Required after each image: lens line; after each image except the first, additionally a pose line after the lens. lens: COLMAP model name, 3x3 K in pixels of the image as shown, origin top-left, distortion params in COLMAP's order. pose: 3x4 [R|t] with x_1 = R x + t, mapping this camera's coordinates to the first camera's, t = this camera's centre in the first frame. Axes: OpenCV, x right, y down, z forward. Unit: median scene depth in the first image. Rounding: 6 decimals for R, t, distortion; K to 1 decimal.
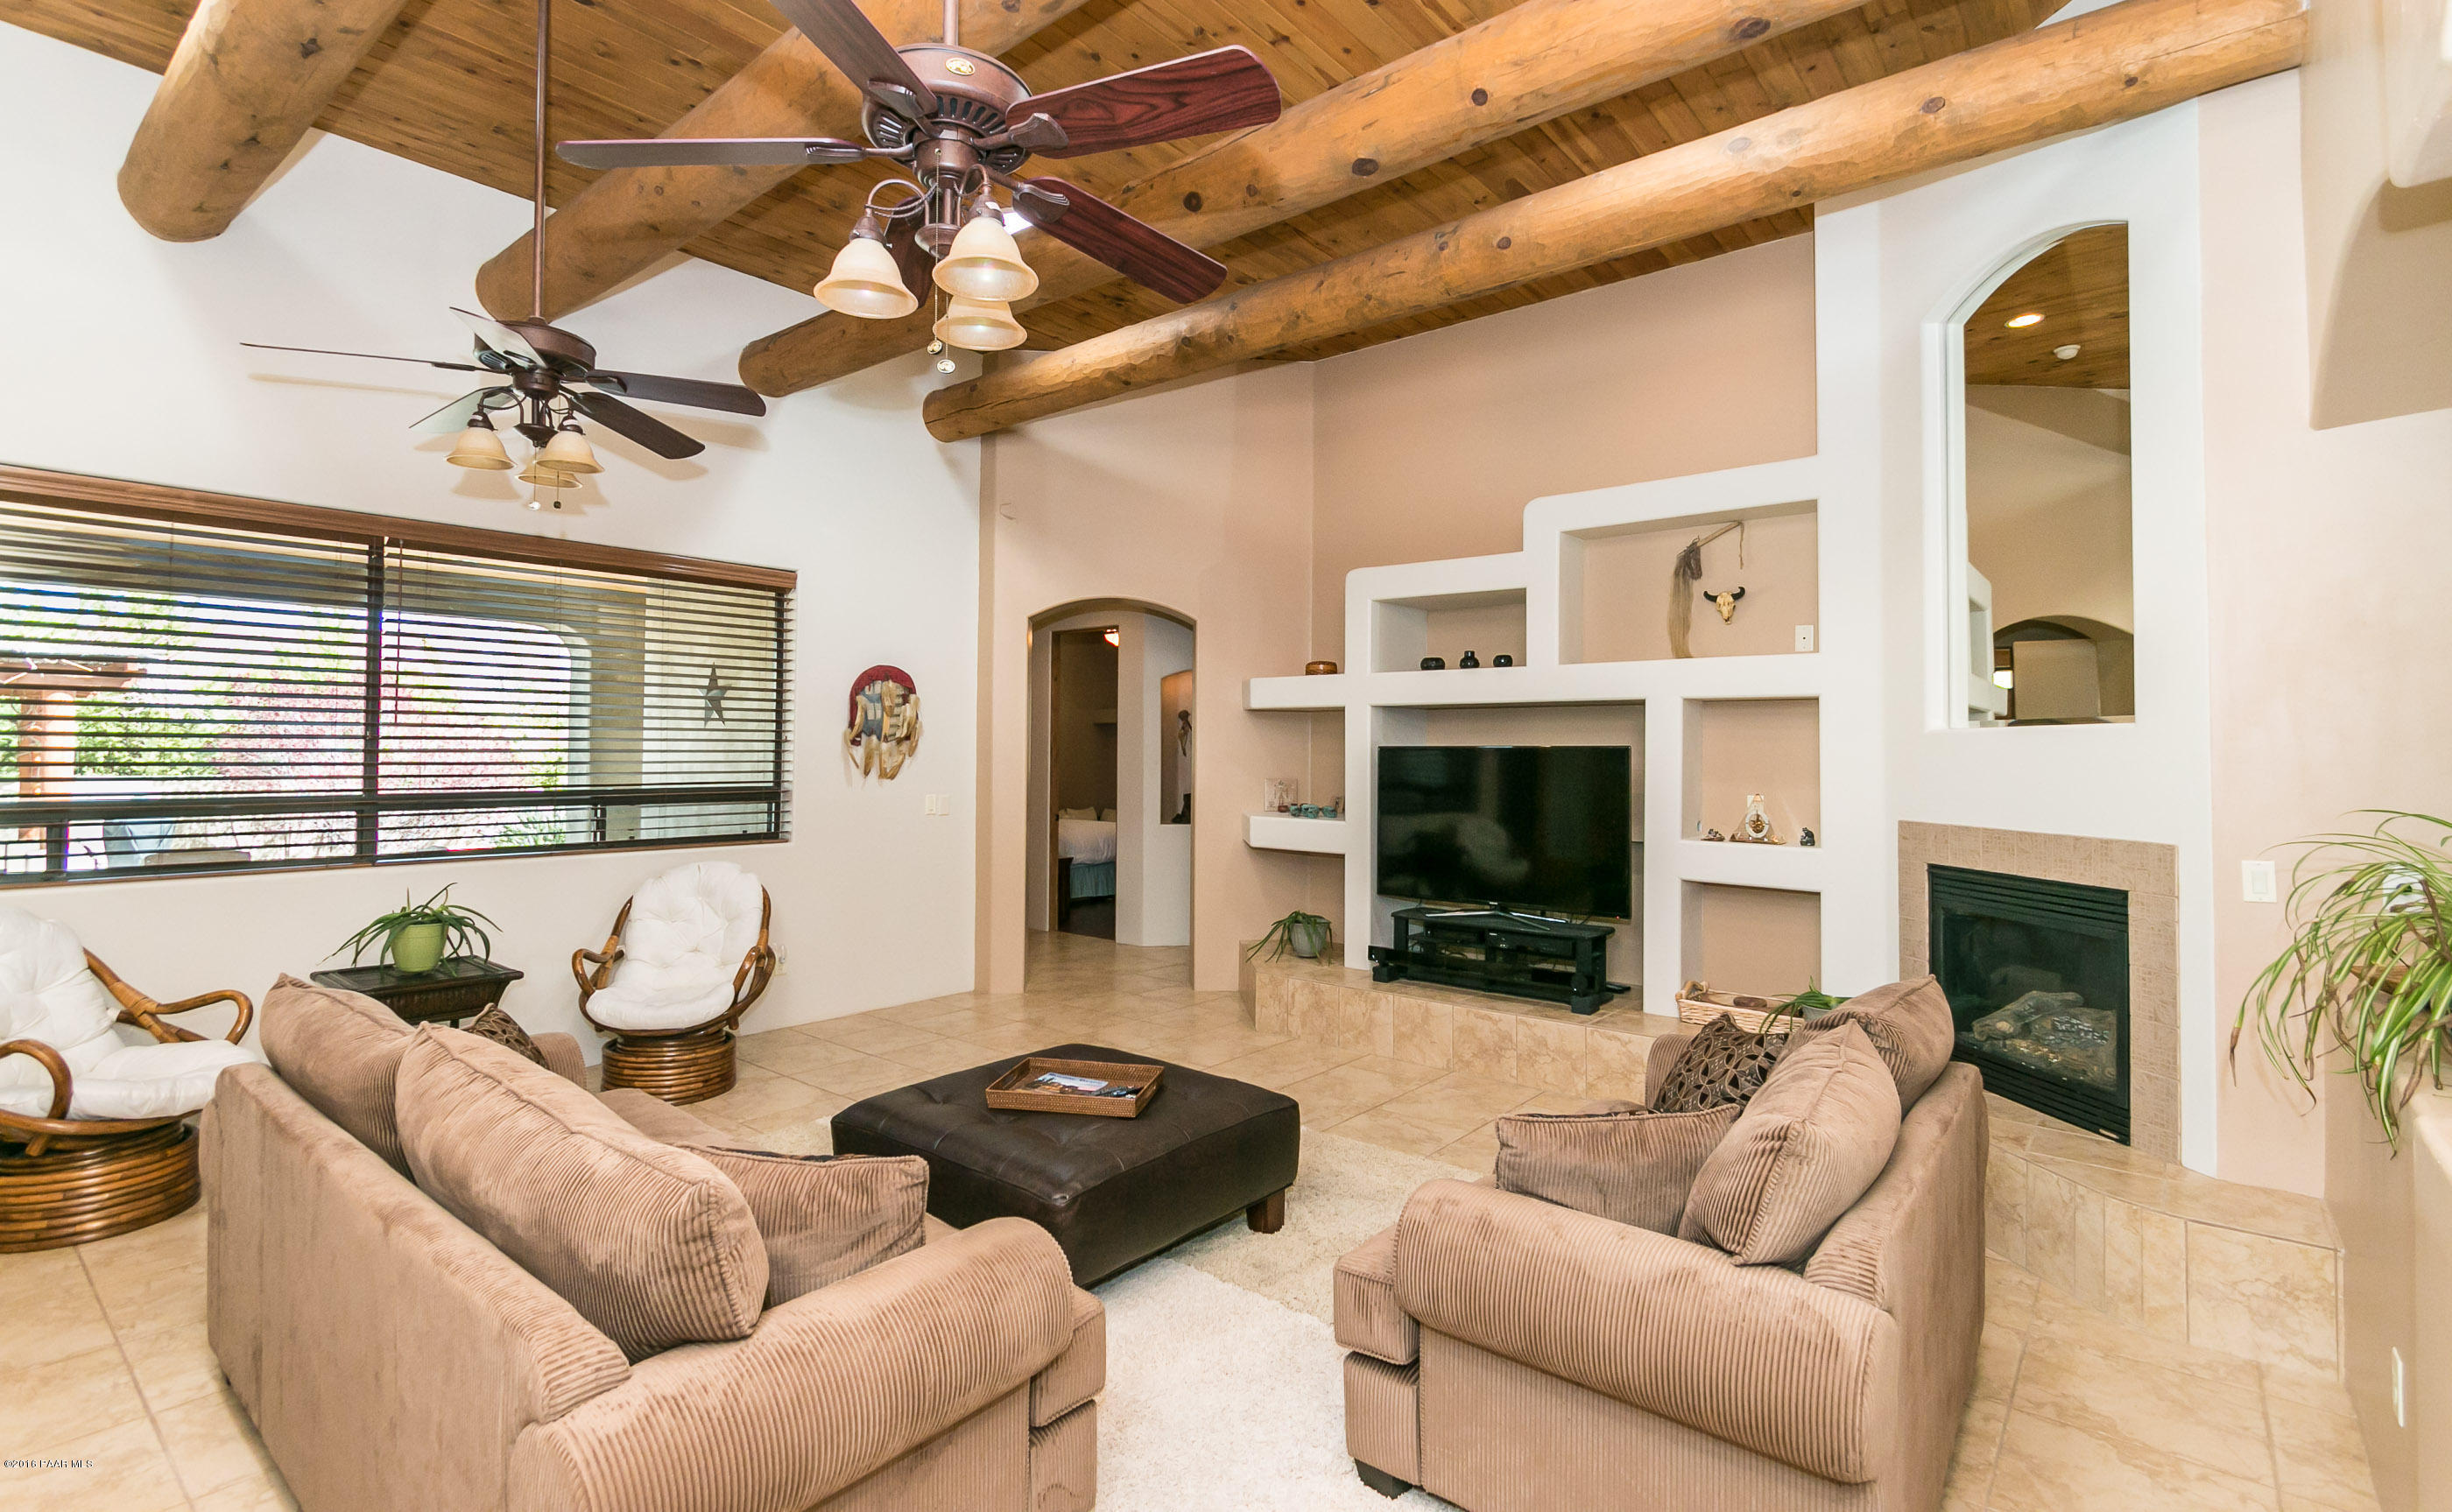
lens RADIAL K [[1165.6, 0, 1224.7], [0, 1165.6, 721.8], [0, 0, 1]] dist [0.066264, -0.000388]
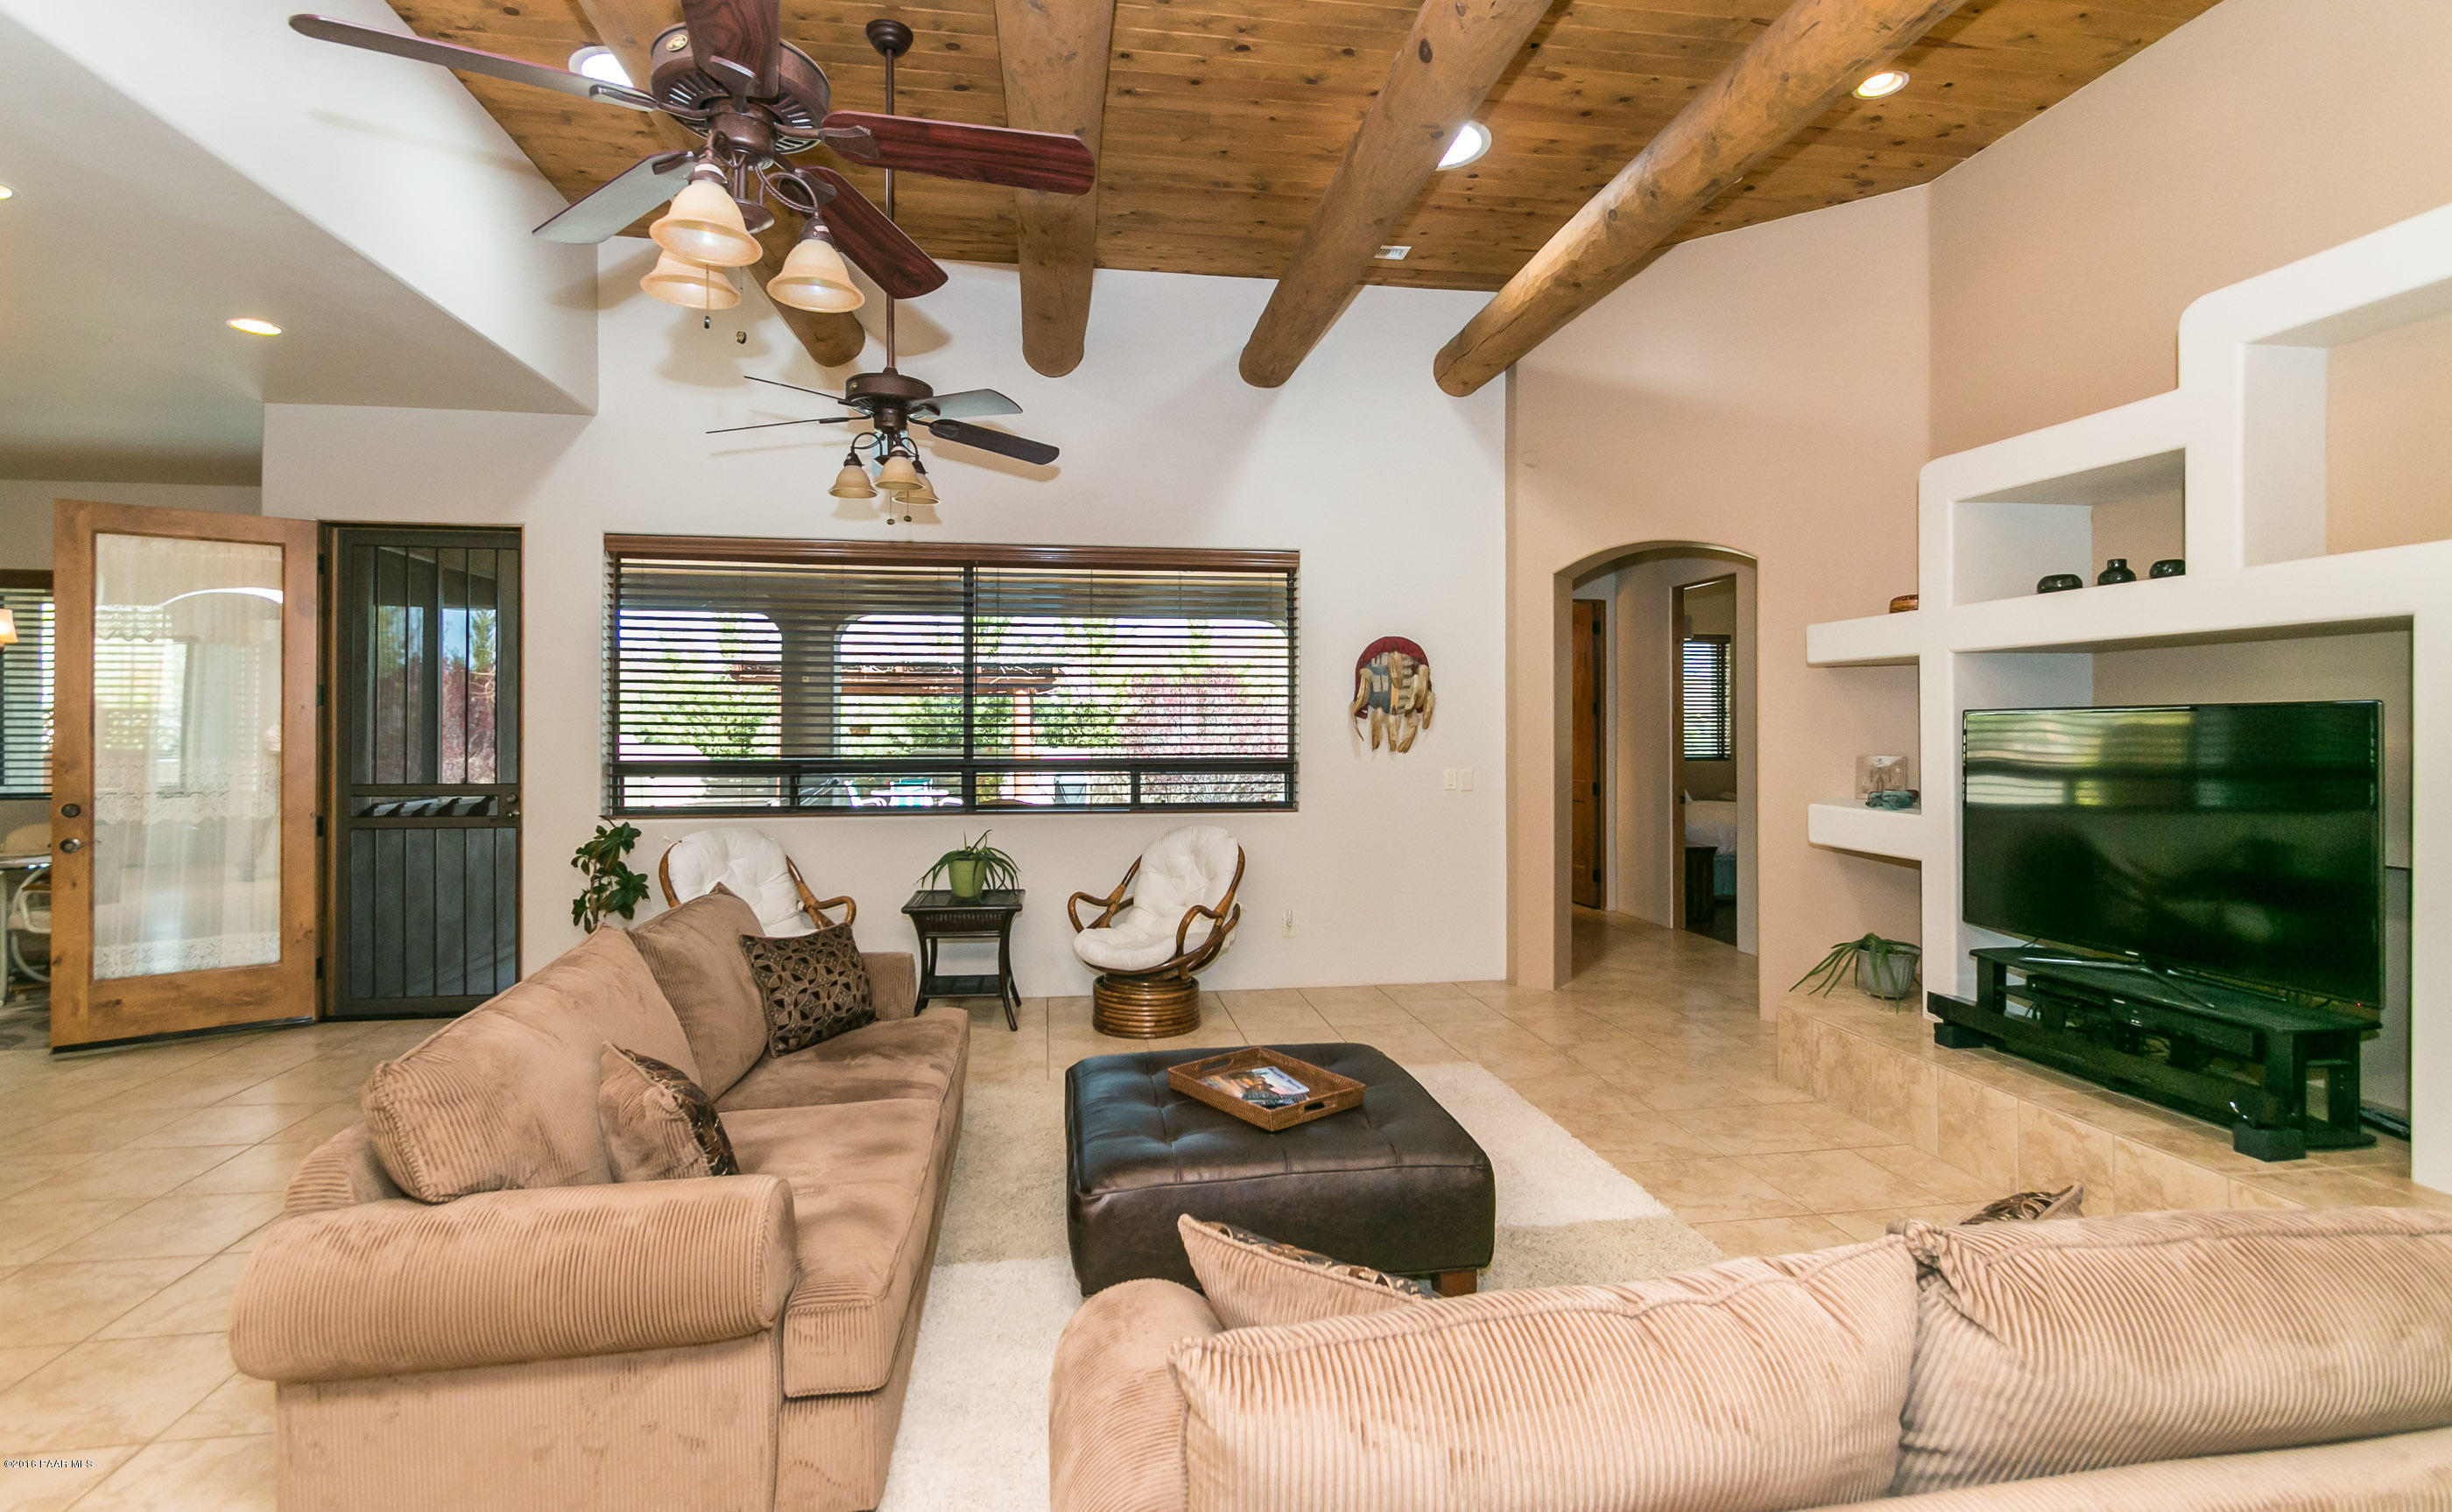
lens RADIAL K [[1165.6, 0, 1224.7], [0, 1165.6, 721.8], [0, 0, 1]] dist [0.066264, -0.000388]
pose [[0.763803, -0.011069, -0.645355, 0.263511], [0.023710, 0.999659, 0.010916, 0.010560], [0.645014, -0.023639, 0.763805, 0.177033]]
